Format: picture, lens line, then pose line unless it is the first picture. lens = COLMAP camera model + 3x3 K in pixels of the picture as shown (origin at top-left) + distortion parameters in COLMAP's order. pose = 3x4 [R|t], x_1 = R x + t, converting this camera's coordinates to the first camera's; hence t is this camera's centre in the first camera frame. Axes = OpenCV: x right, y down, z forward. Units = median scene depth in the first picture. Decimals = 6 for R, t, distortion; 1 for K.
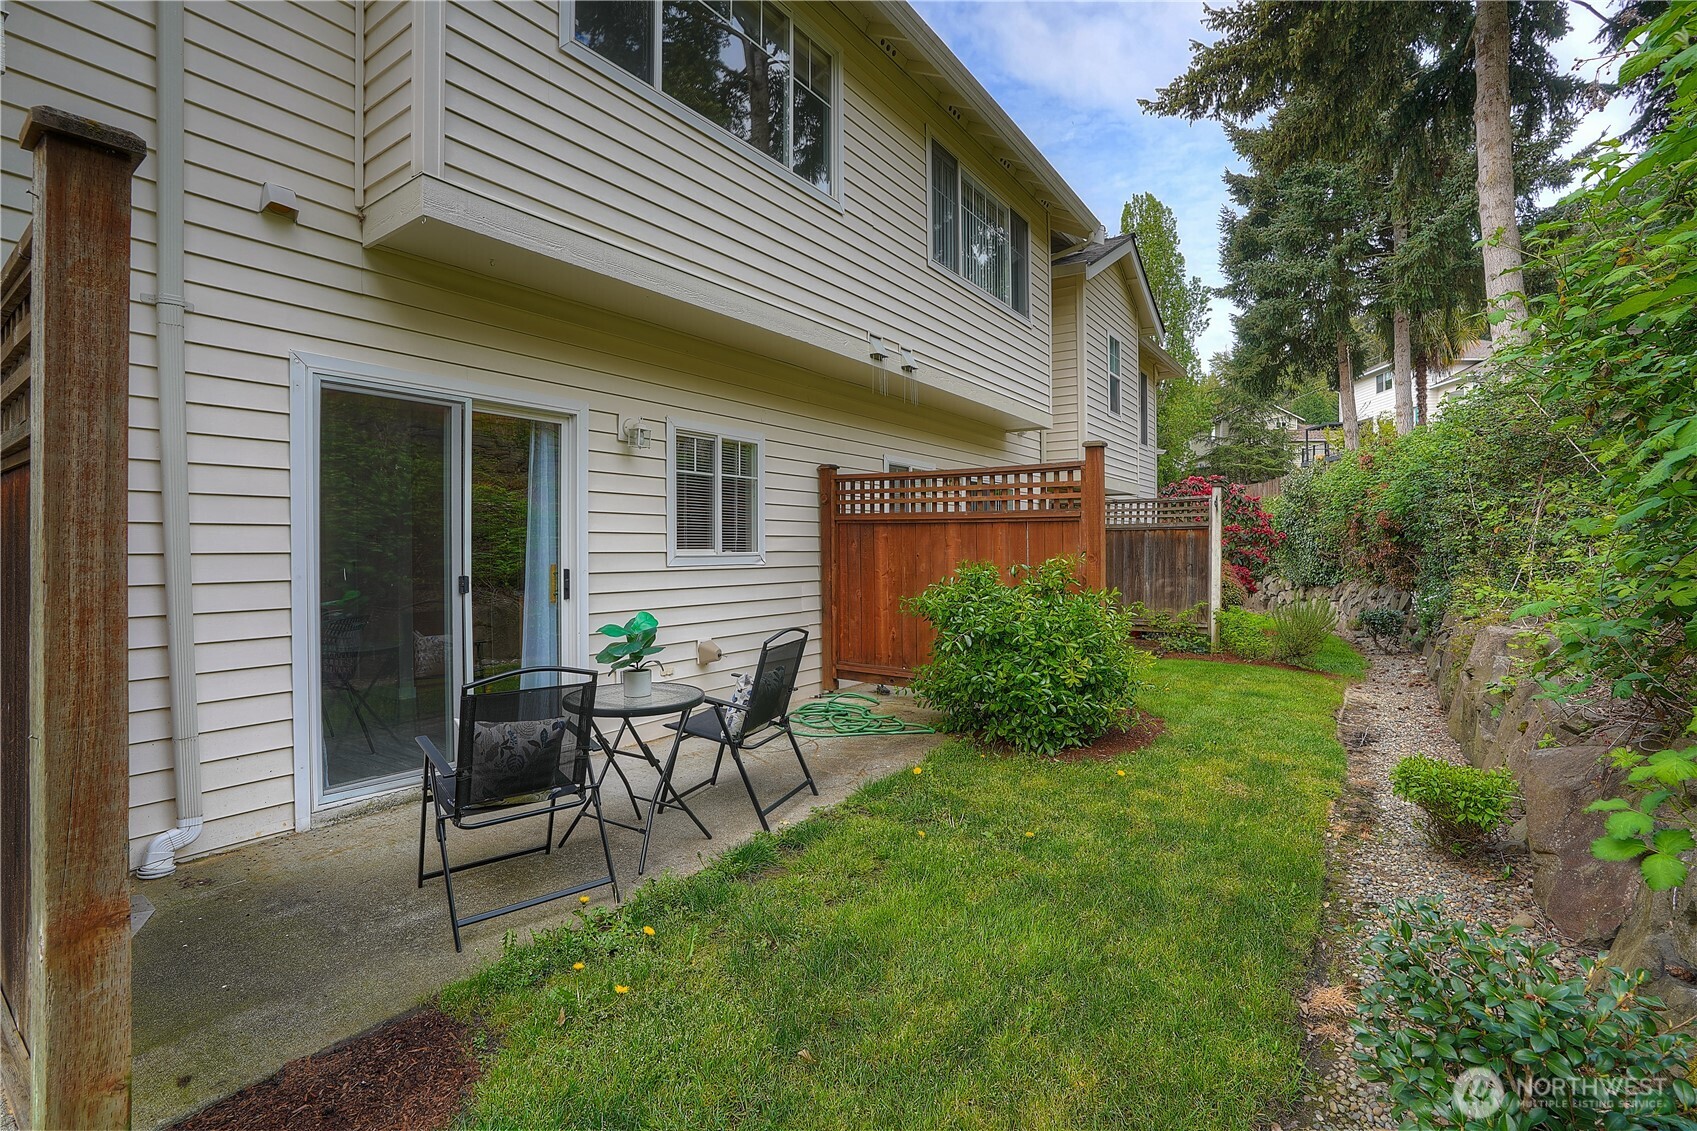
lens RADIAL K [[784.2, 0, 848.7], [0, 784.2, 558.1], [0, 0, 1]] dist [-0.000413, -0.000041]
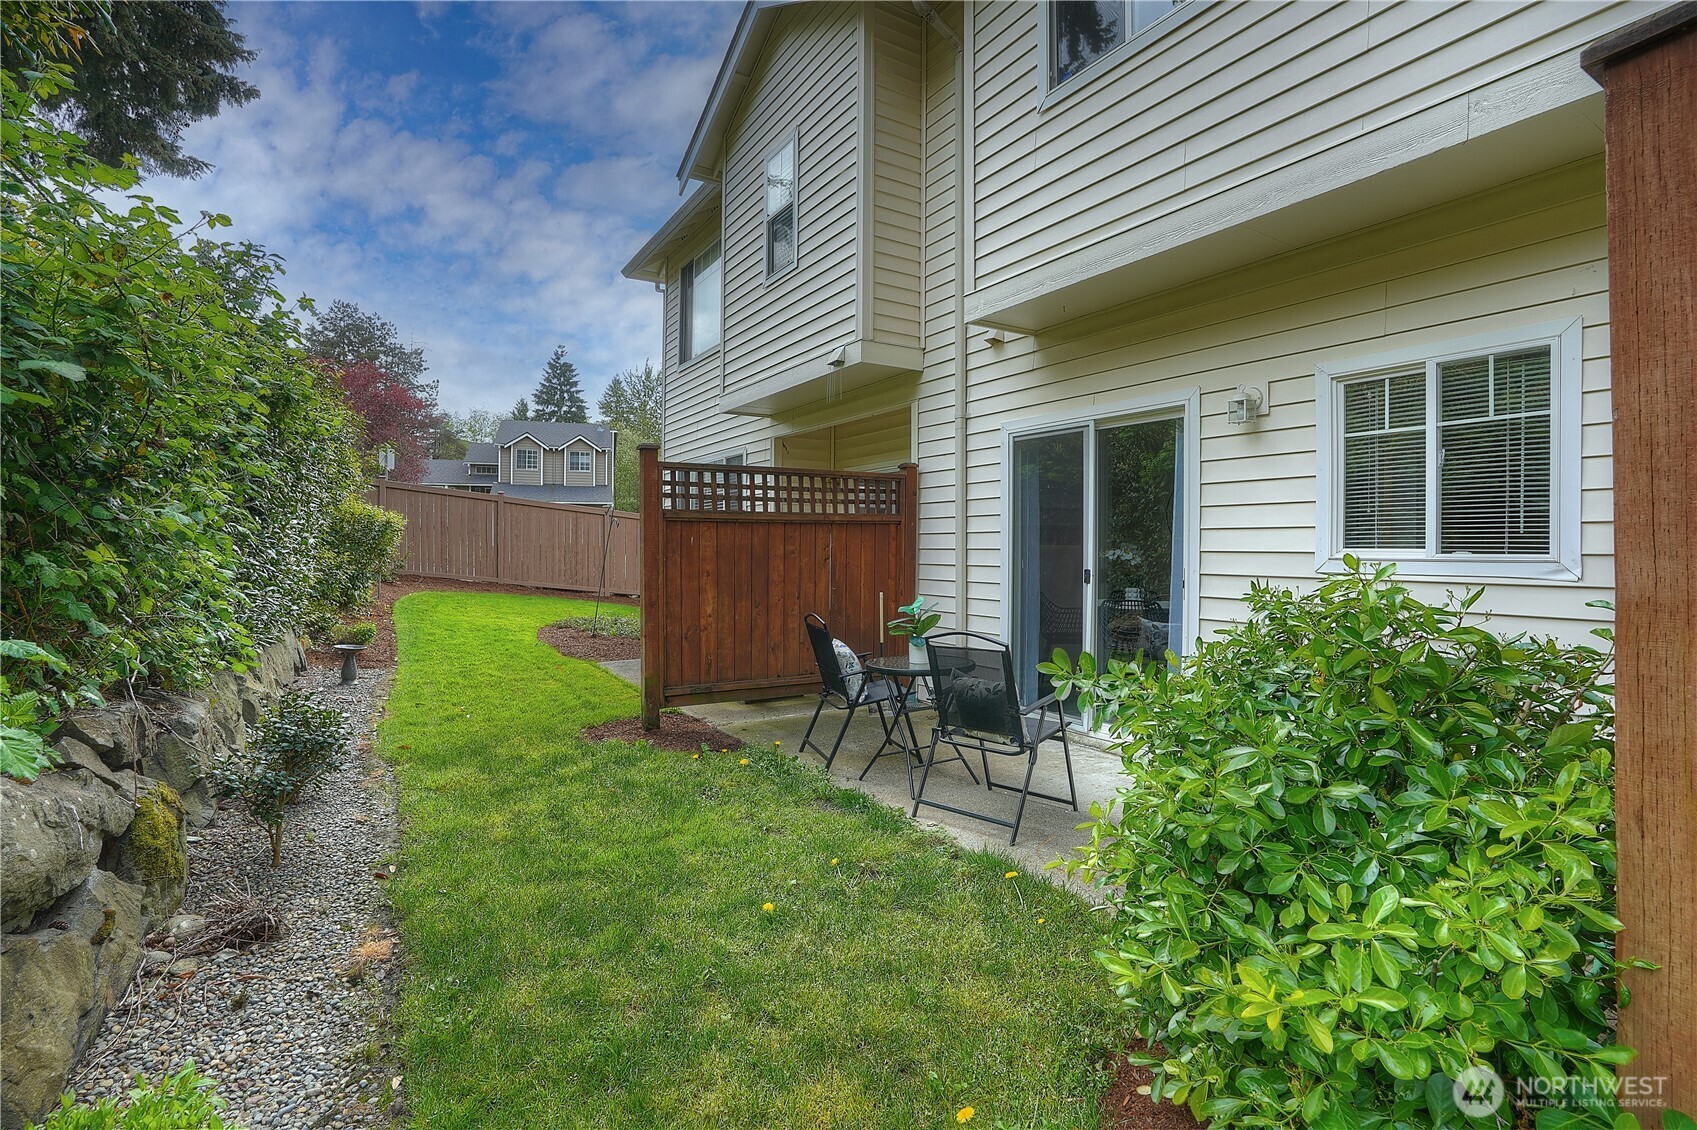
lens RADIAL K [[787.5, 0, 847.8], [0, 787.5, 533.0], [0, 0, 1]] dist [0.053012, 0.000015]
pose [[-0.398294, -0.004752, -0.917245, 0.677447], [-0.013144, 0.999913, 0.000527, -0.023616], [0.917164, 0.012266, -0.398322, 0.995685]]
